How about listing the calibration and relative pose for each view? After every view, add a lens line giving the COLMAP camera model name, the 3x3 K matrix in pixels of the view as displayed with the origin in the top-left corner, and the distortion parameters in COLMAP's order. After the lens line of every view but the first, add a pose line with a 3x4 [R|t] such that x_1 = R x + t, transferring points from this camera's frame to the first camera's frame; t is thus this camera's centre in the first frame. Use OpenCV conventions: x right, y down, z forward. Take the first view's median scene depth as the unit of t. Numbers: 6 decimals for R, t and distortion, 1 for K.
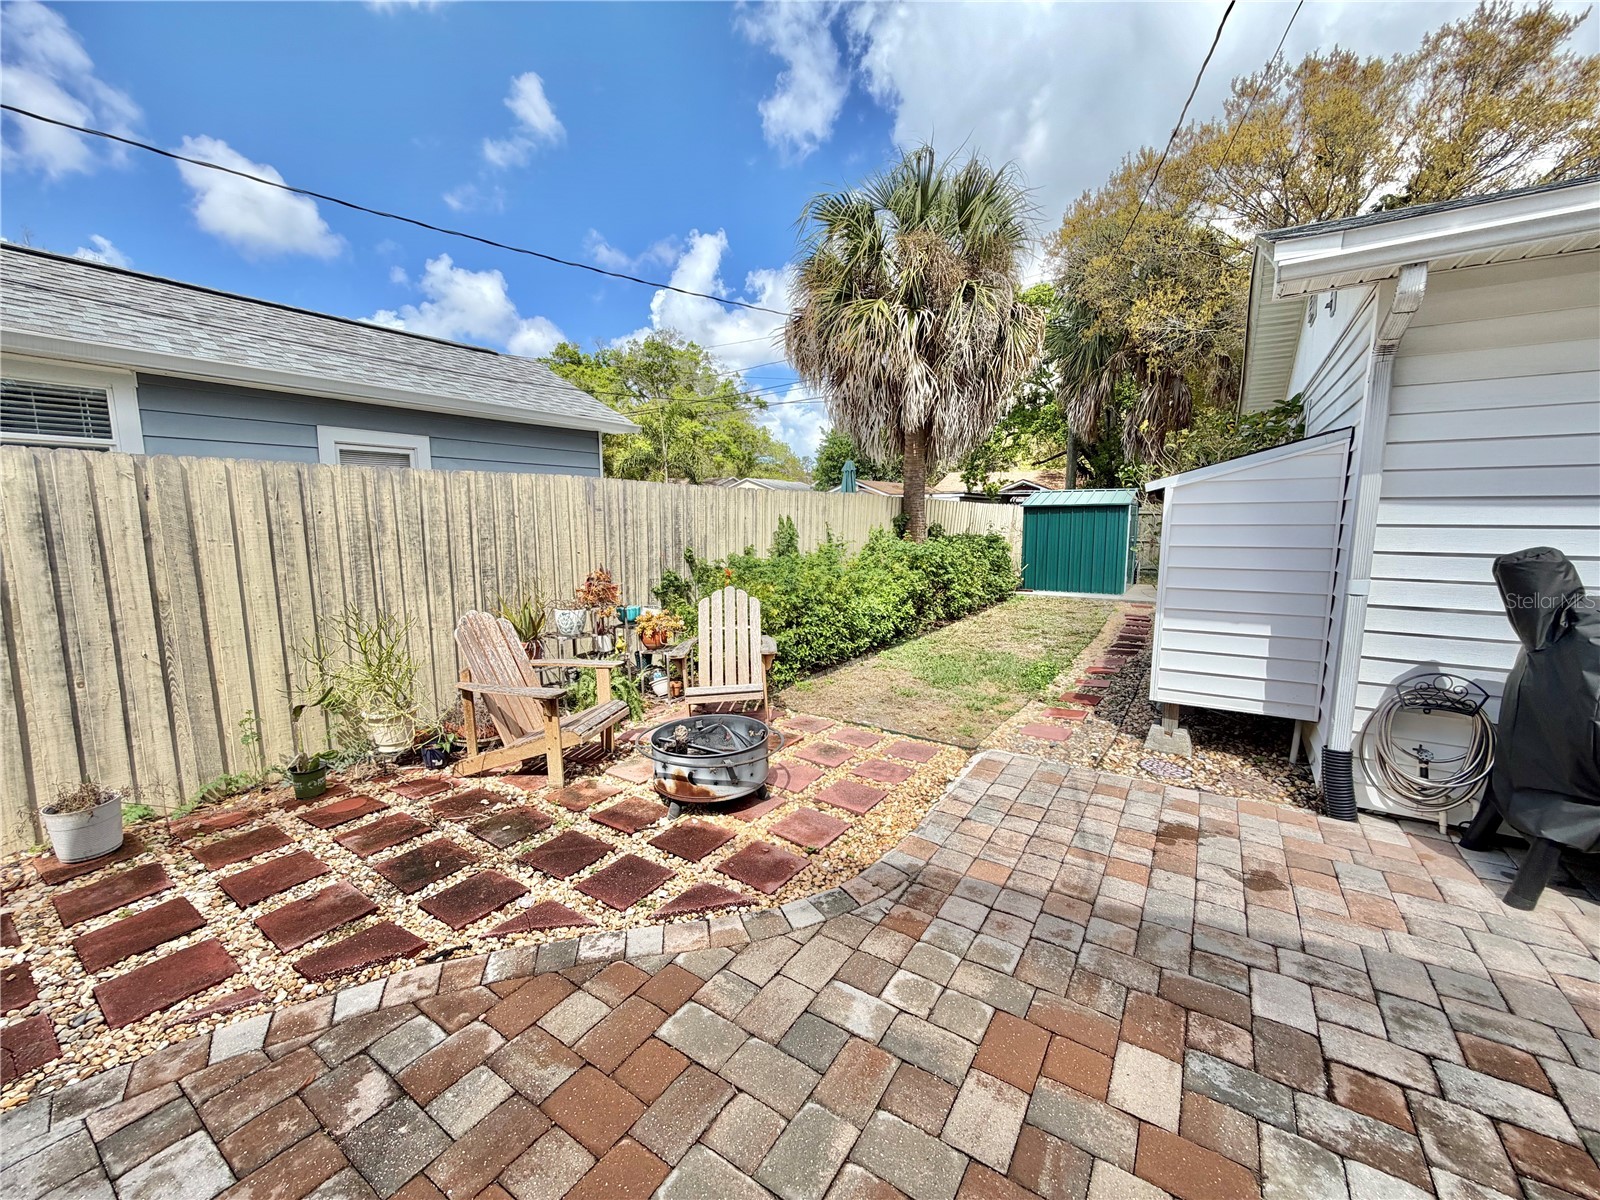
lens RADIAL K [[636.6, 0, 800.0], [0, 636.6, 600.0], [0, 0, 1]] dist [-0.001640, -0.000252]
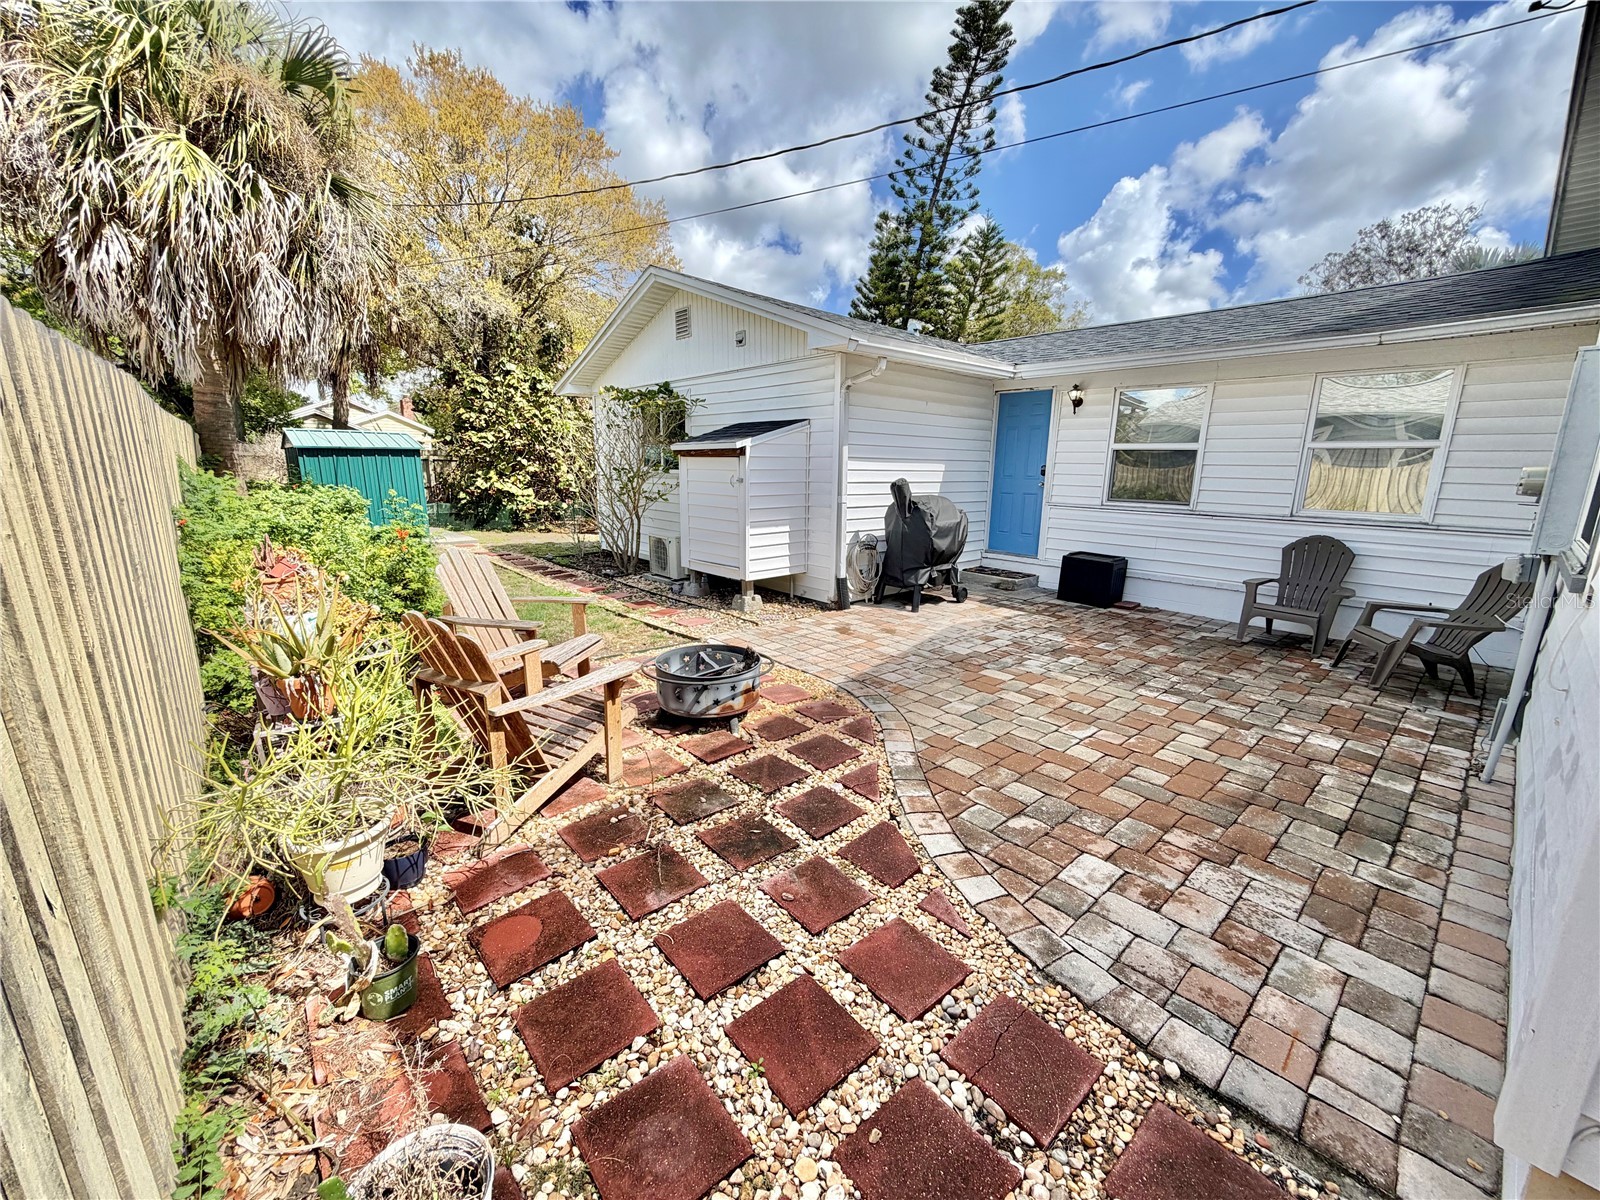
lens RADIAL K [[636.6, 0, 800.0], [0, 636.6, 600.0], [0, 0, 1]] dist [-0.001640, -0.000252]
pose [[0.251450, -0.192858, 0.948461, -1.413334], [0.112472, 0.979130, 0.169276, -0.077234], [-0.961313, 0.064111, 0.267893, 0.672440]]
